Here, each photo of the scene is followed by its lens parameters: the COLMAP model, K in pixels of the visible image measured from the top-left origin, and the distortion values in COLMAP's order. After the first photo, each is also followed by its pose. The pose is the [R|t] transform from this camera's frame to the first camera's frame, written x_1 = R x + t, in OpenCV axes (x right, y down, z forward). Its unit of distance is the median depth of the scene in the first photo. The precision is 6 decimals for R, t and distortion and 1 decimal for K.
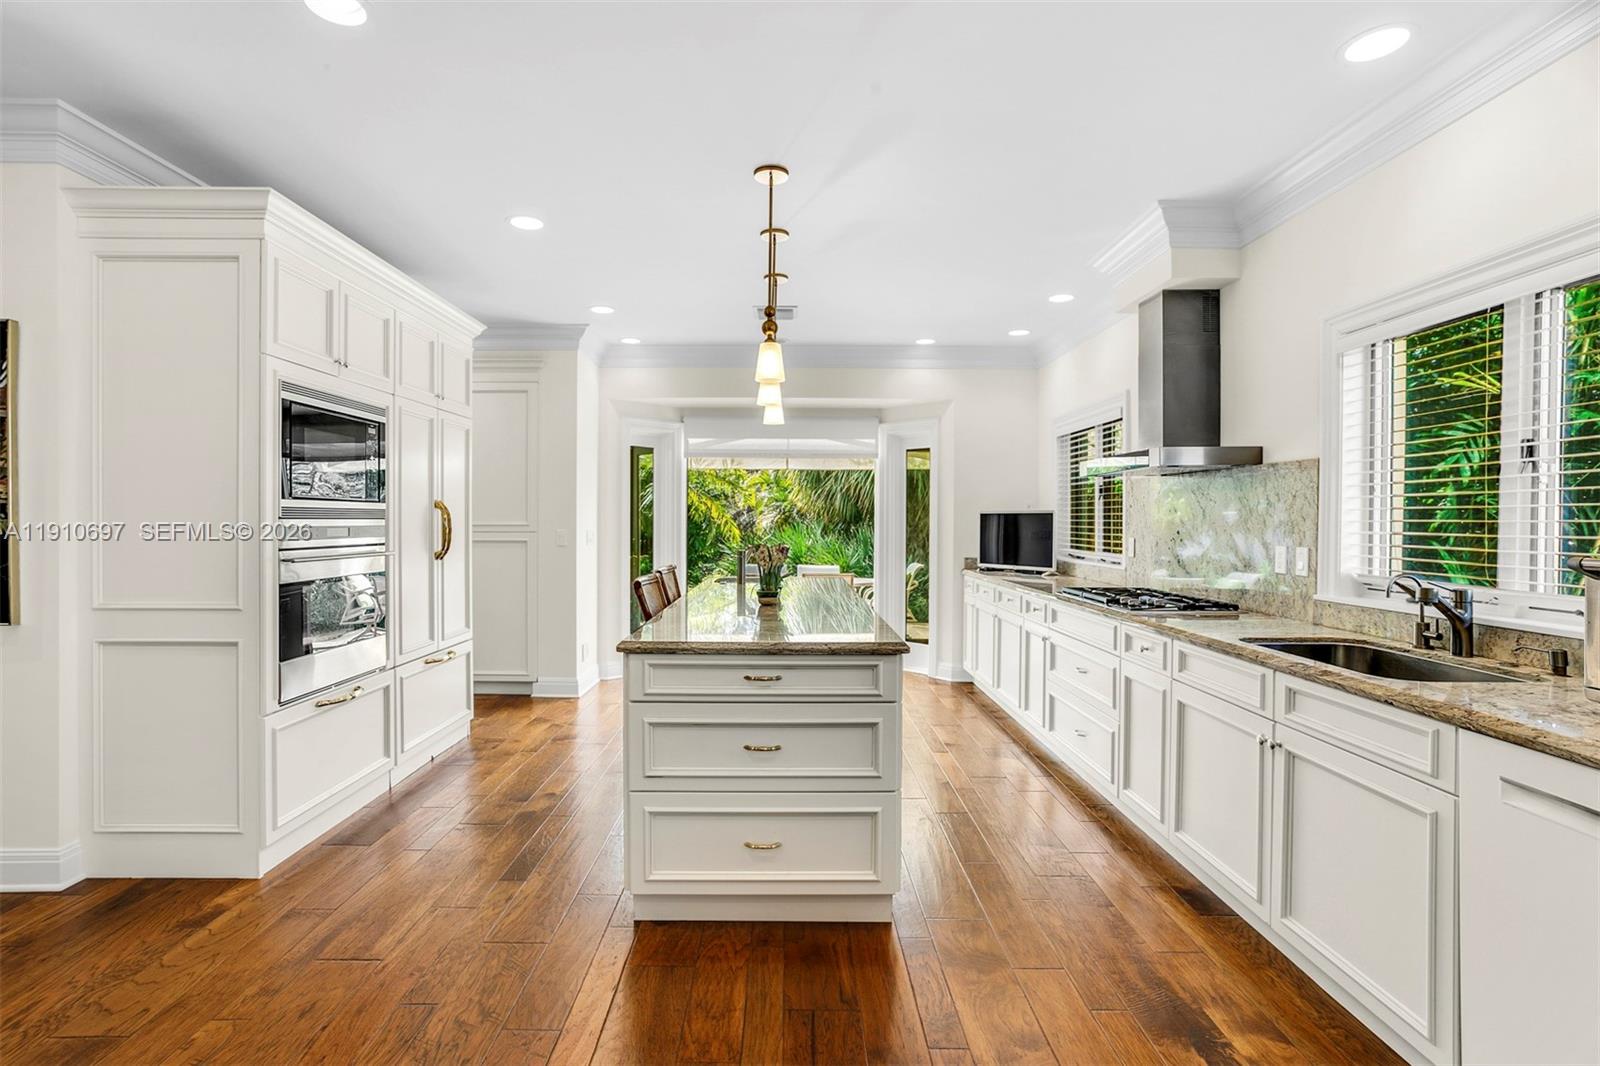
lens RADIAL K [[793.1, 0, 800.0], [0, 793.1, 533.0], [0, 0, 1]] dist [-0.060440, 0.042124]
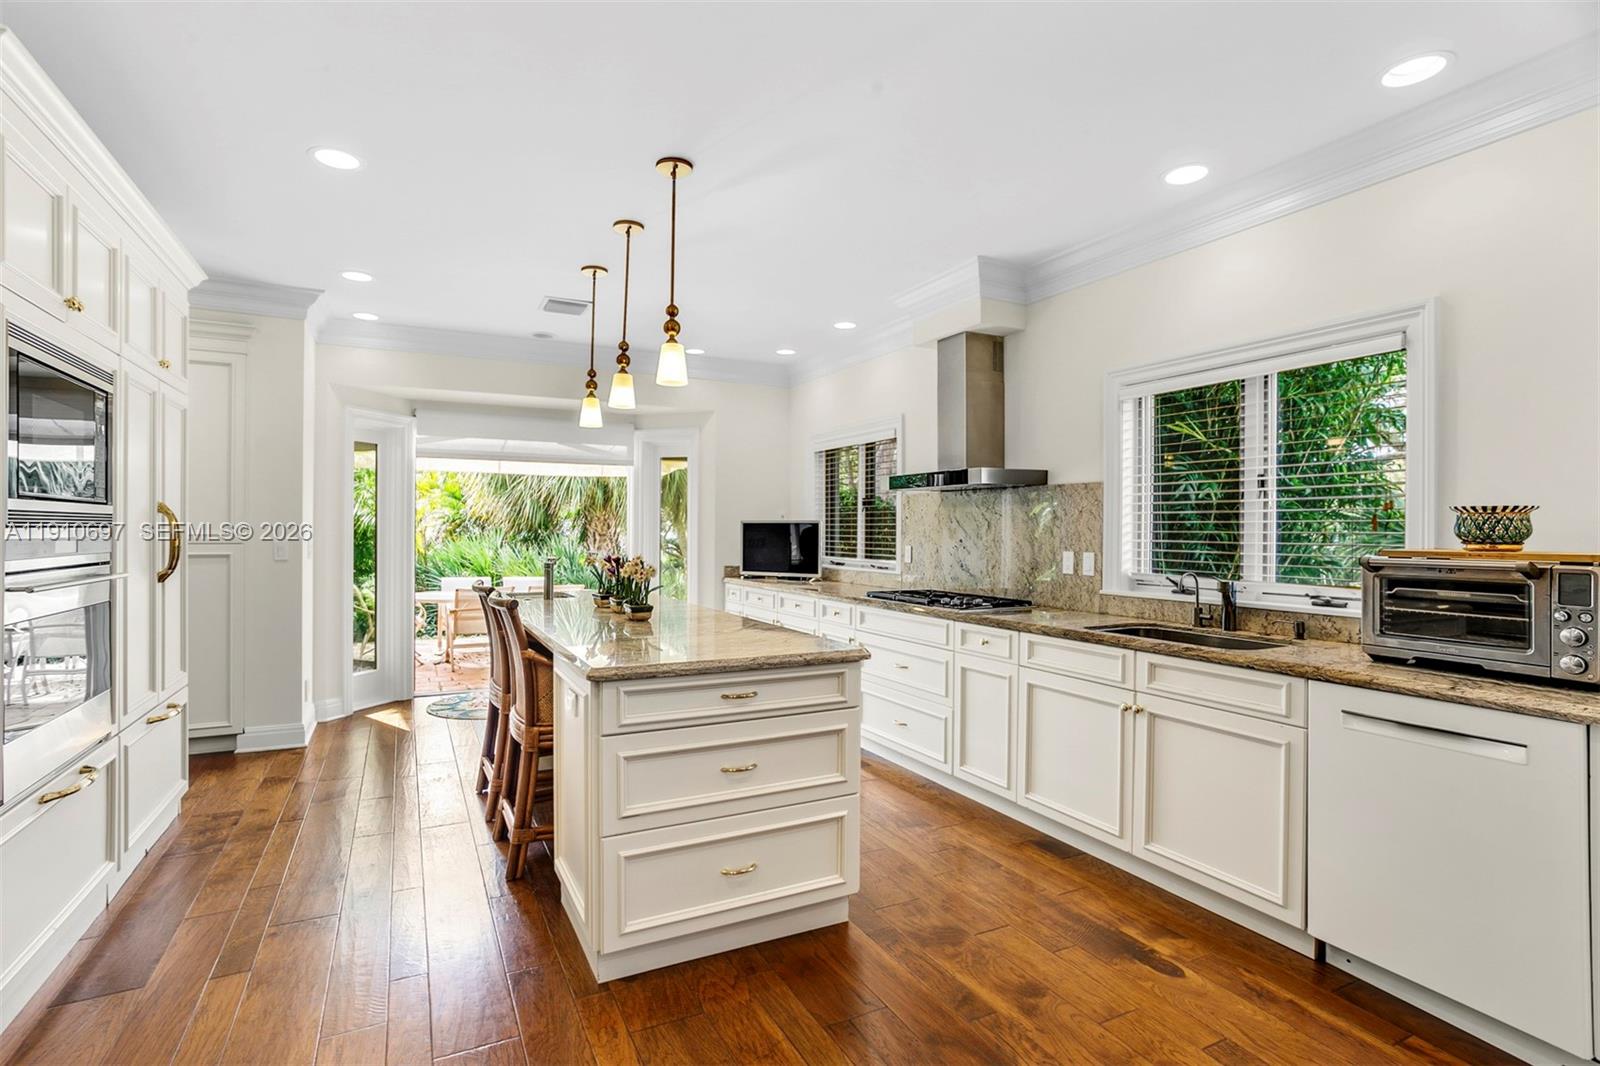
lens RADIAL K [[793.1, 0, 800.0], [0, 793.1, 533.0], [0, 0, 1]] dist [-0.060440, 0.042124]
pose [[0.888843, -0.000437, 0.458211, -0.336233], [0.004780, 0.999954, -0.008318, -0.004681], [-0.458187, 0.009583, 0.888804, 0.087849]]
